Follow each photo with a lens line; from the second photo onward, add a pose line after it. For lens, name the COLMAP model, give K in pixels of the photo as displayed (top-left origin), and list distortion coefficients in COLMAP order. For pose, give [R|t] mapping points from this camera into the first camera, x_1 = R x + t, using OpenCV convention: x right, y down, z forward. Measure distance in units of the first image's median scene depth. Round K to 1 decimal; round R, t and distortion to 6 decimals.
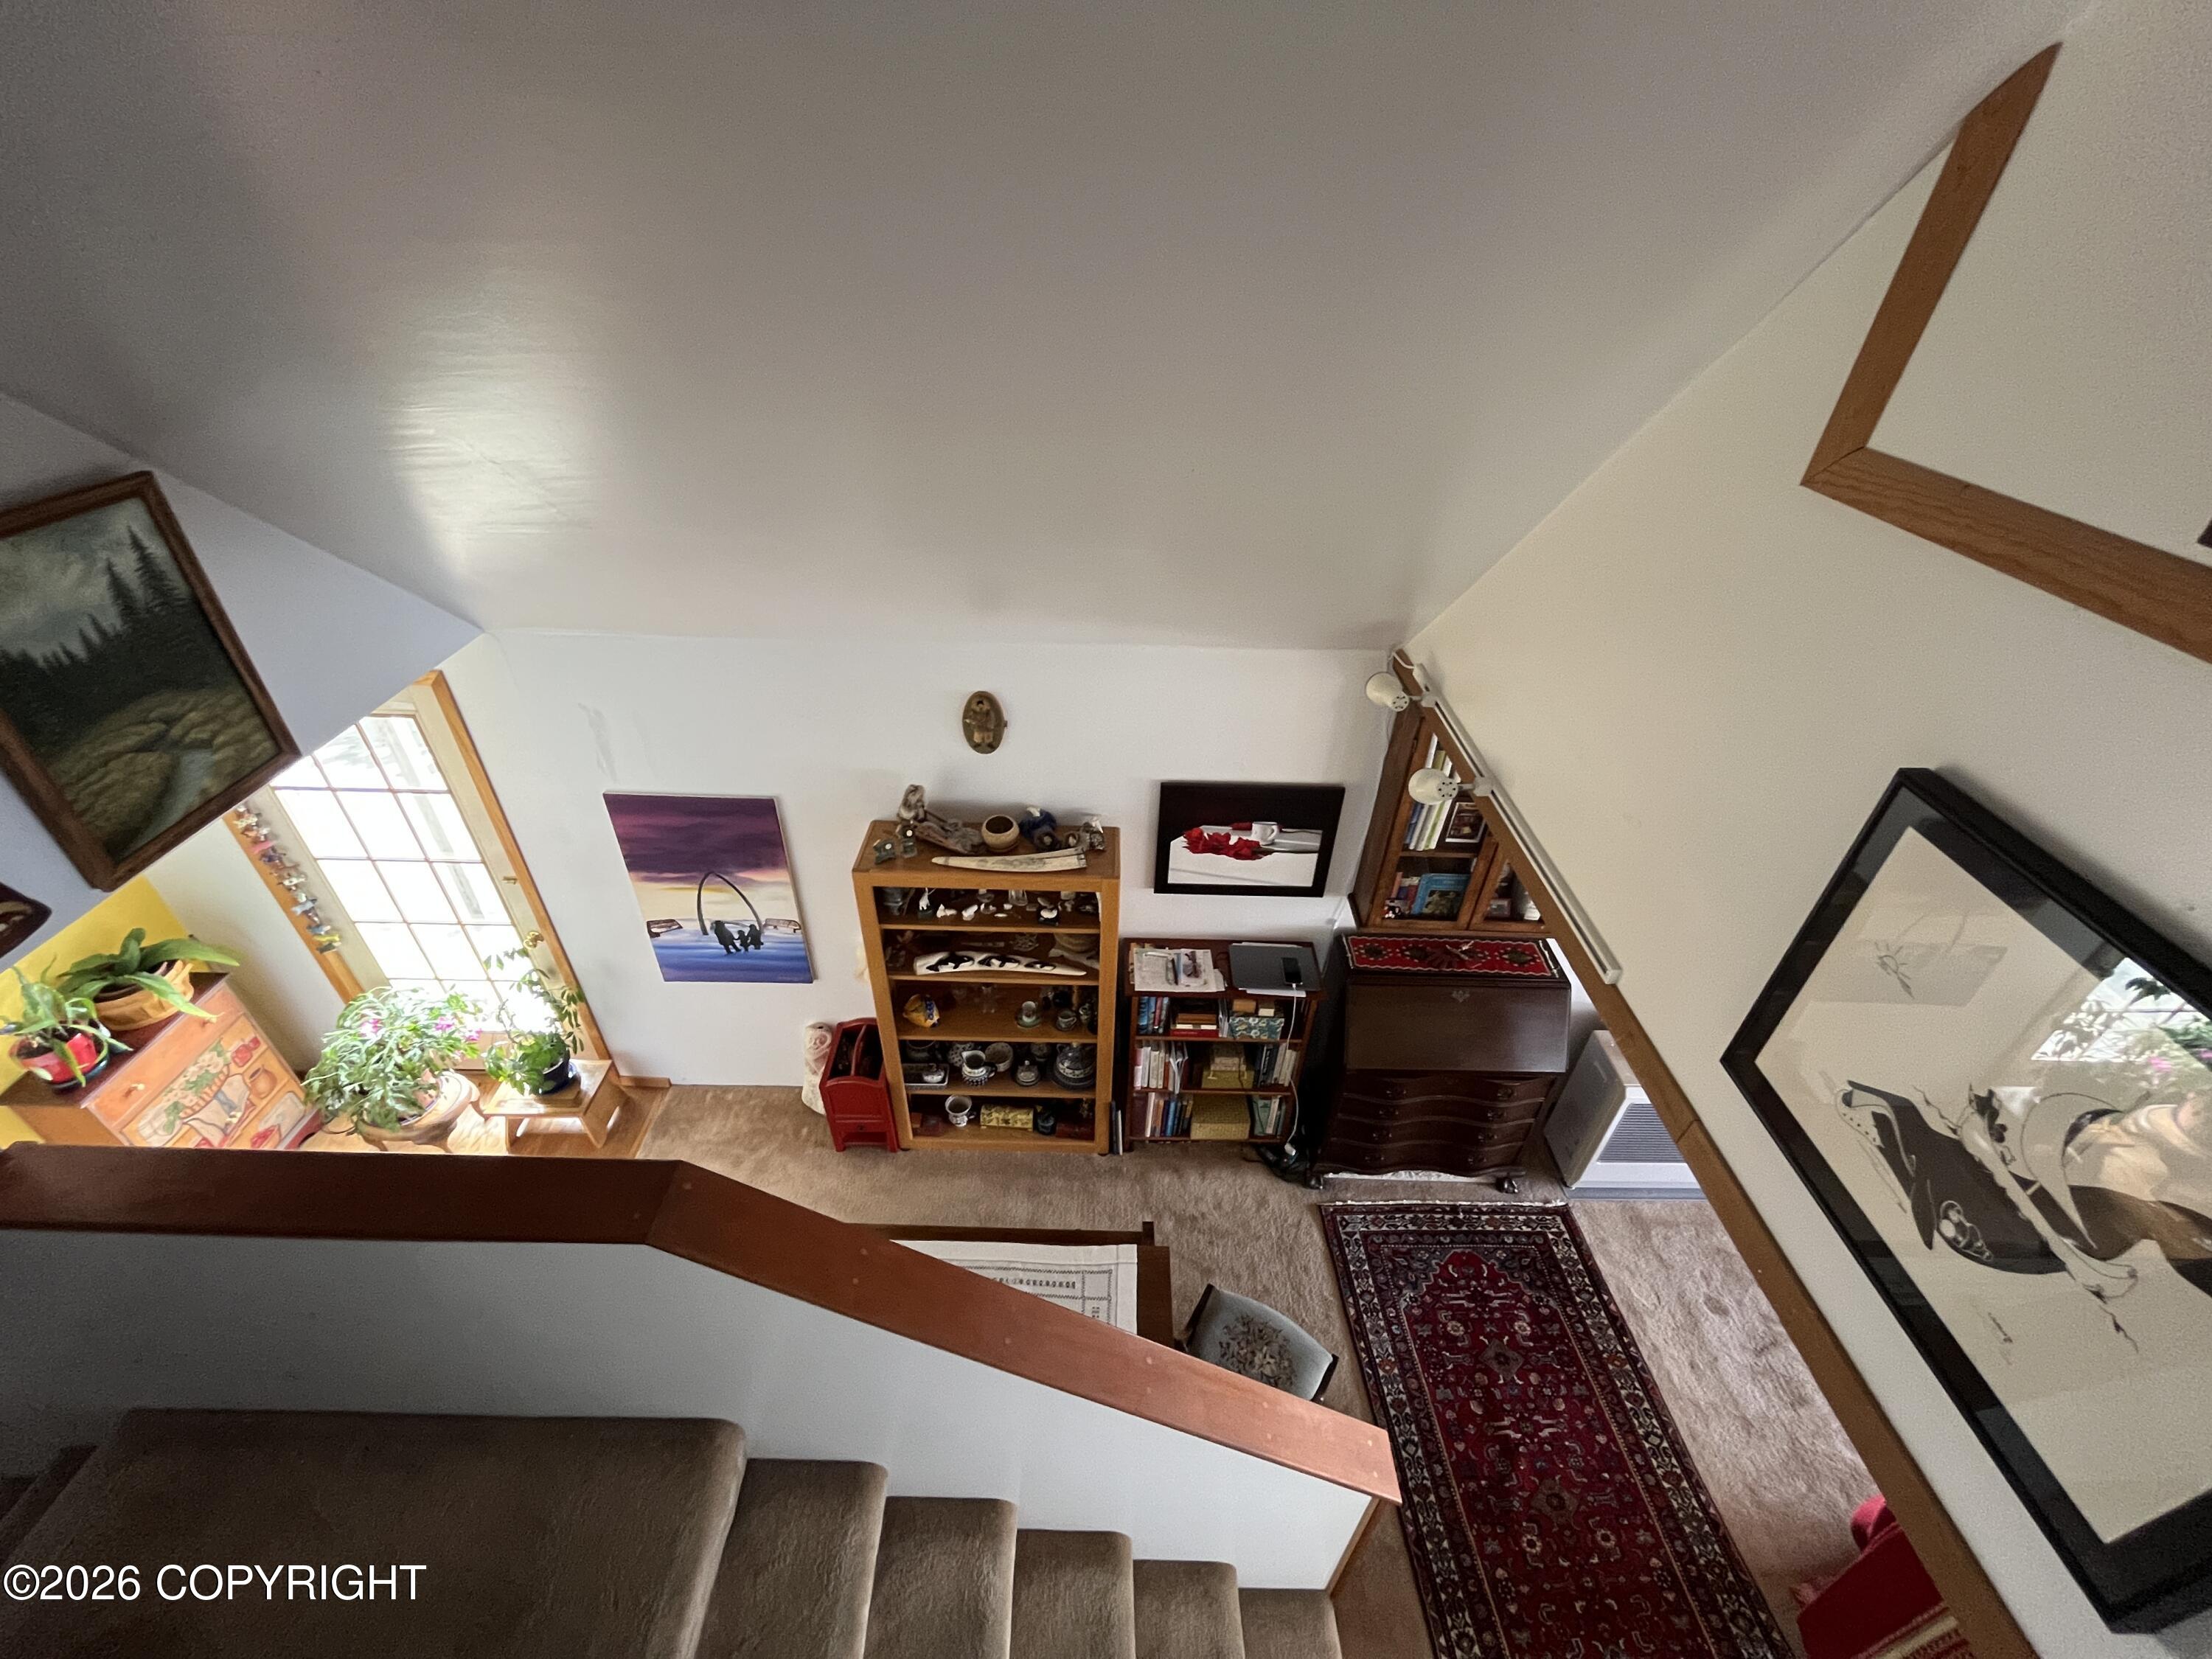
lens RADIAL K [[901.3, 0, 1106.0], [0, 901.3, 829.5], [0, 0, 1]] dist [-0.002558, 0.000011]
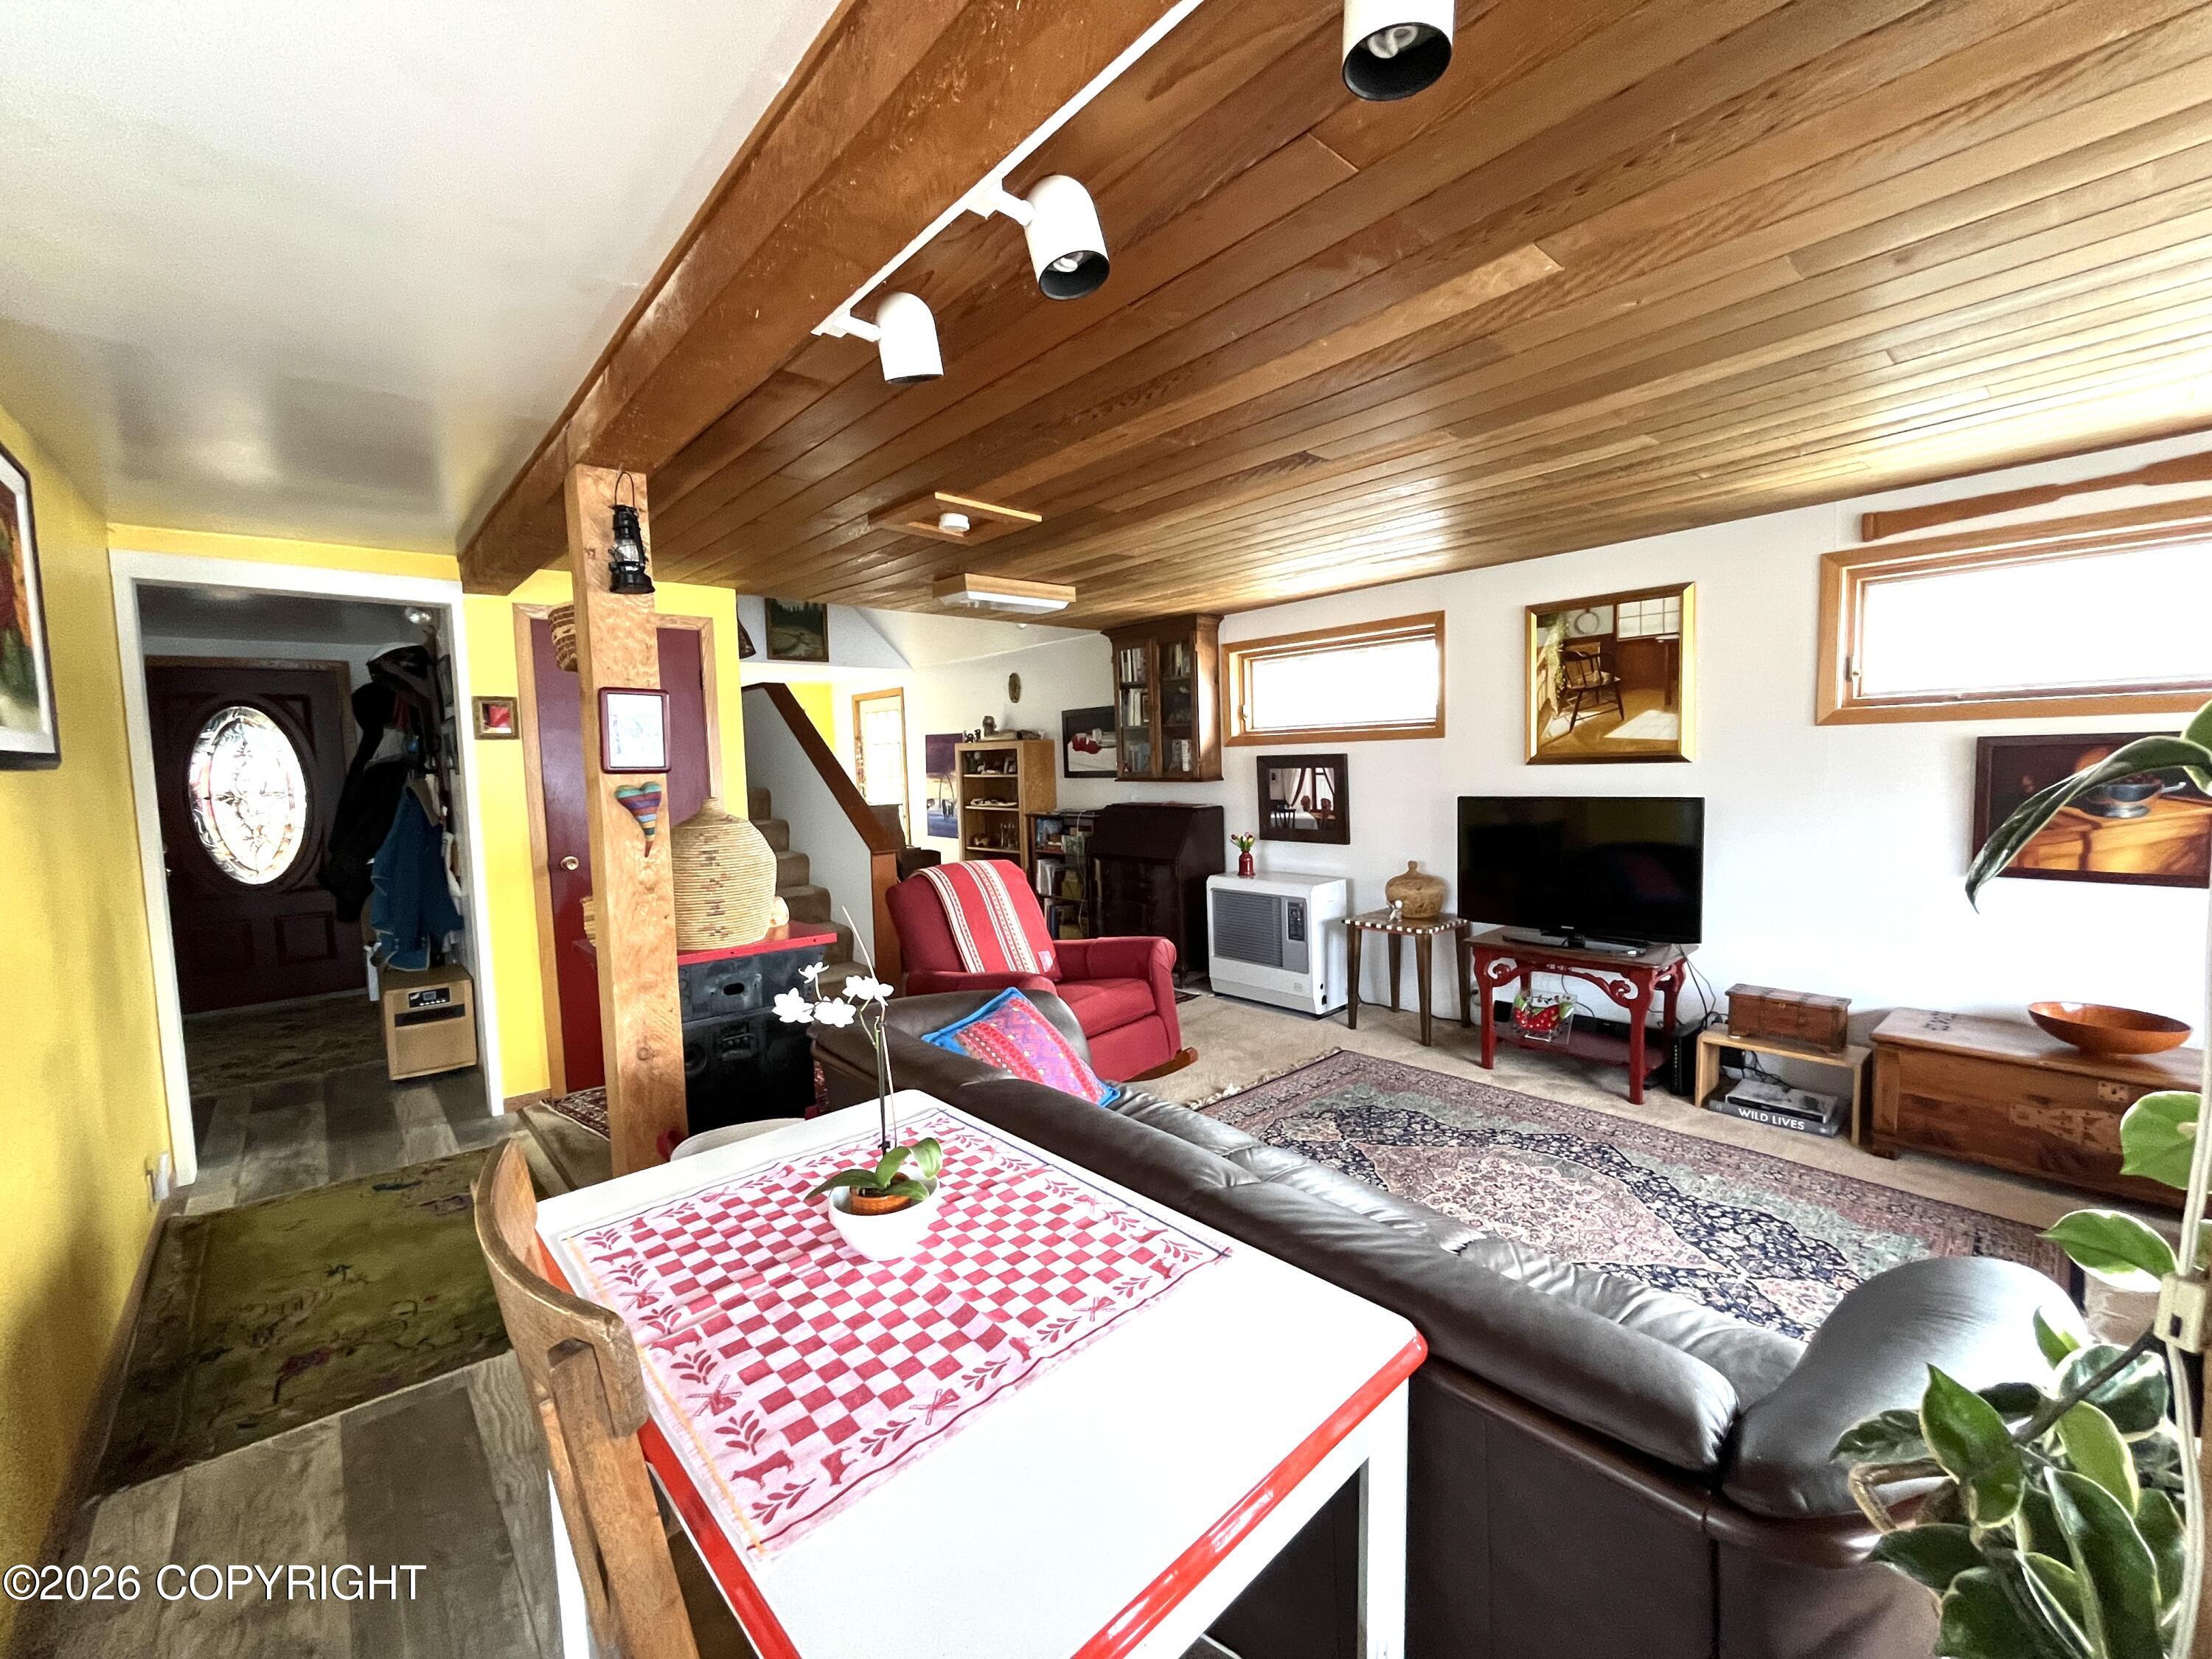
lens RADIAL K [[901.3, 0, 1106.0], [0, 901.3, 829.5], [0, 0, 1]] dist [-0.002558, 0.000011]
pose [[0.667677, 0.017734, -0.744240, 2.169958], [-0.393217, 0.857281, -0.332338, 1.079995], [0.632130, 0.514542, 0.579360, -0.013445]]
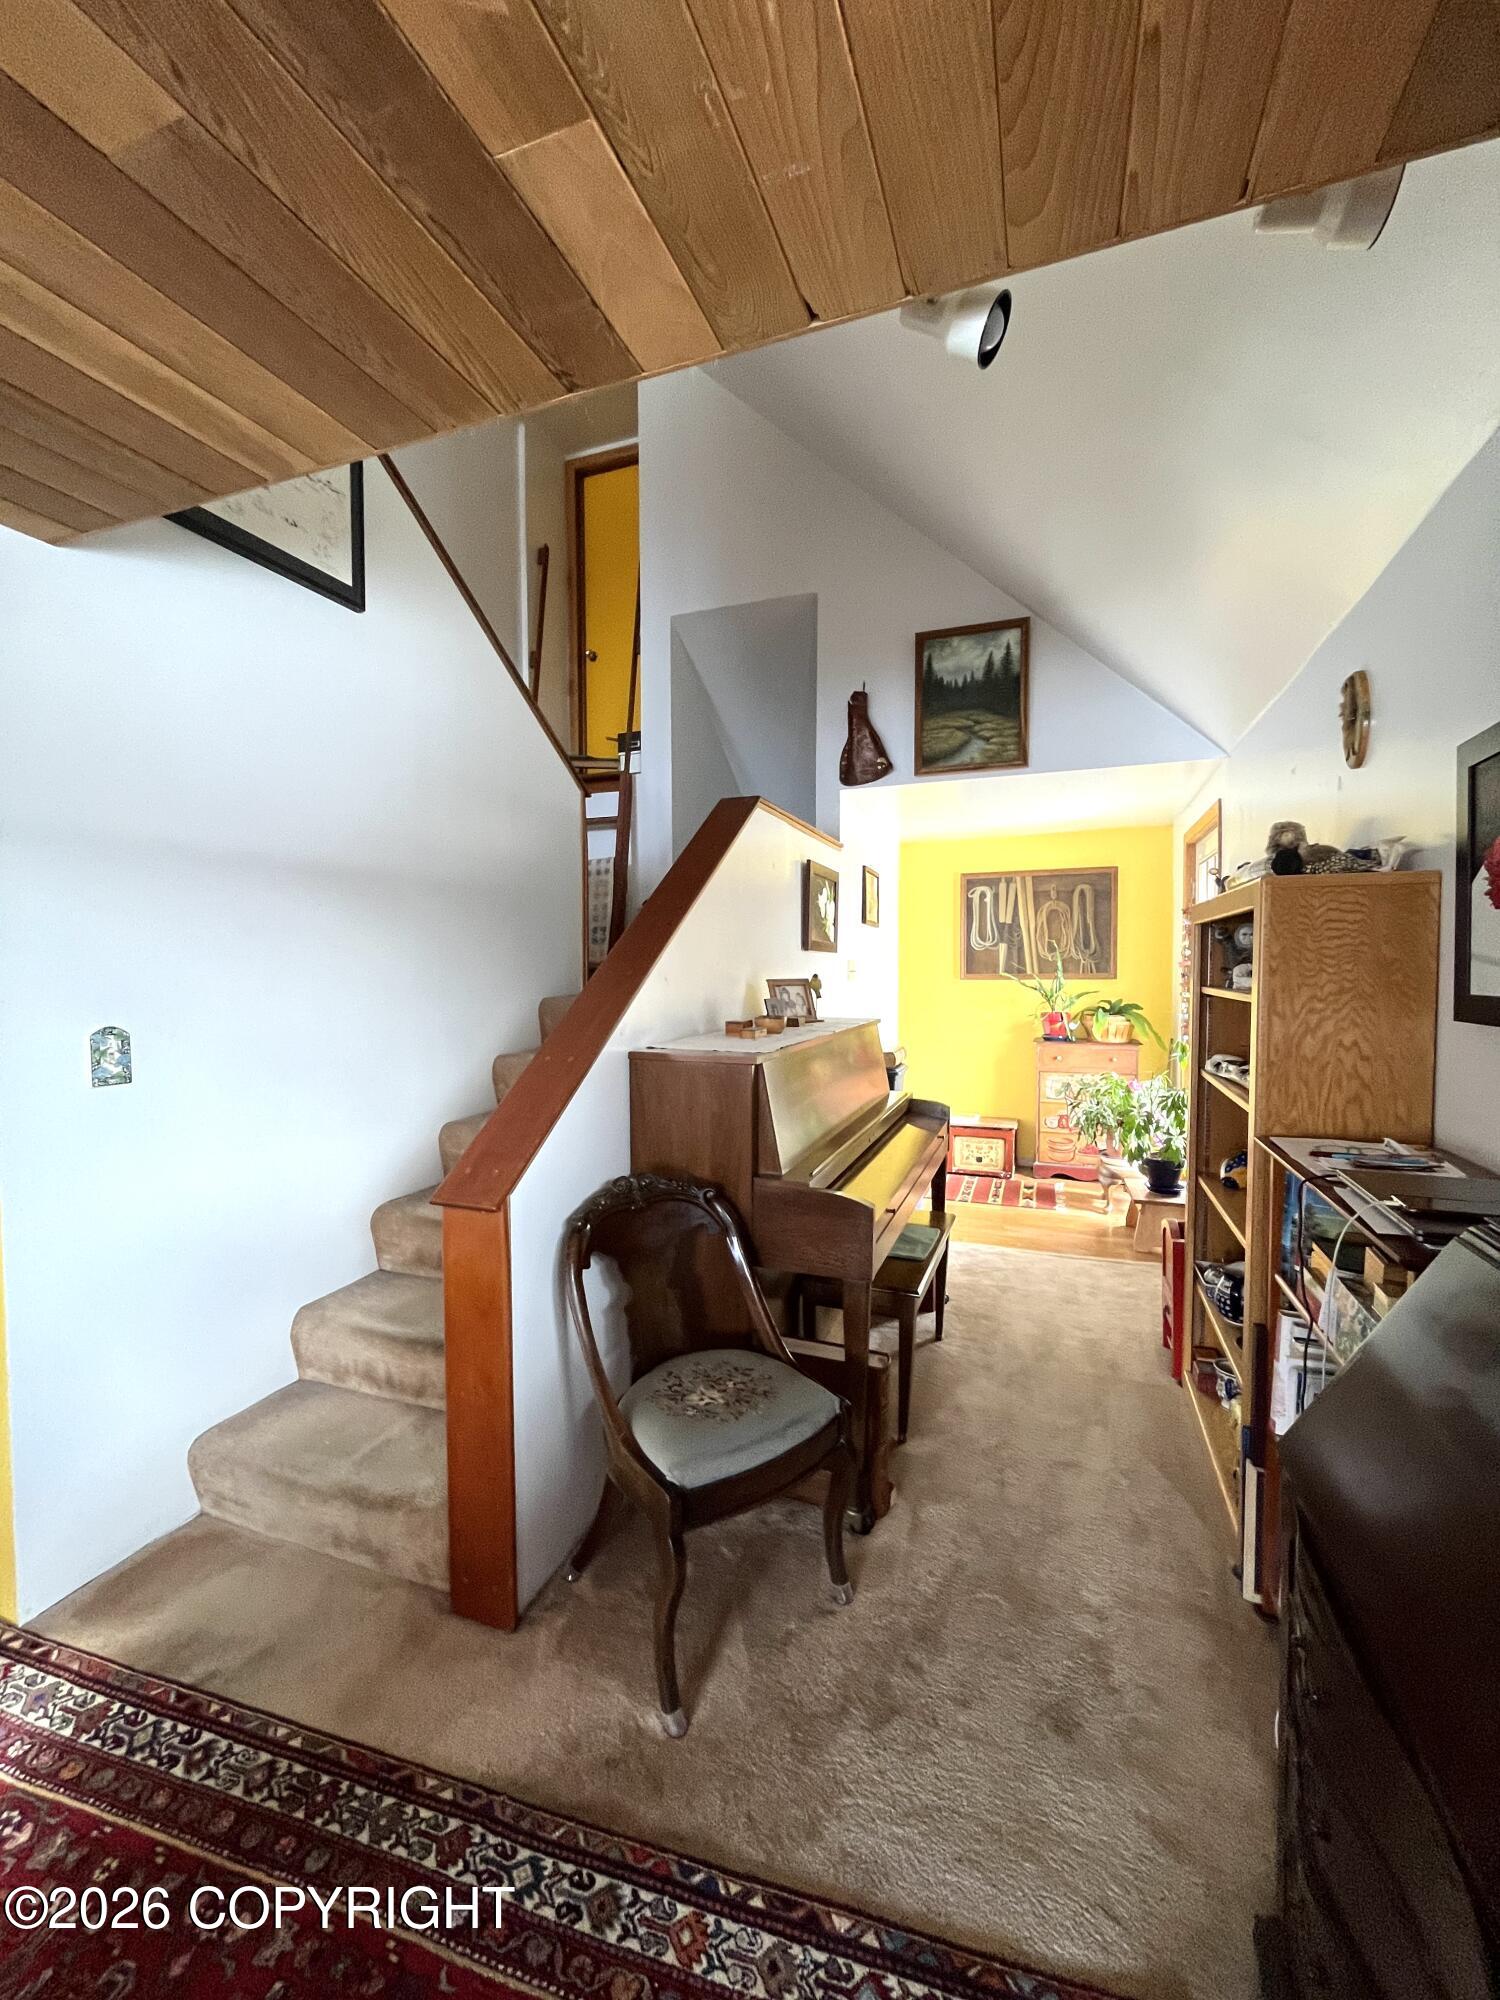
lens RADIAL K [[814.9, 0, 750.0], [0, 814.9, 1000.0], [0, 0, 1]] dist [-0.002558, 0.000011]
pose [[-0.338874, 0.016438, -0.940688, 0.811547], [-0.546269, 0.810611, 0.210953, 0.243034], [0.765999, 0.585355, -0.265715, 1.146585]]
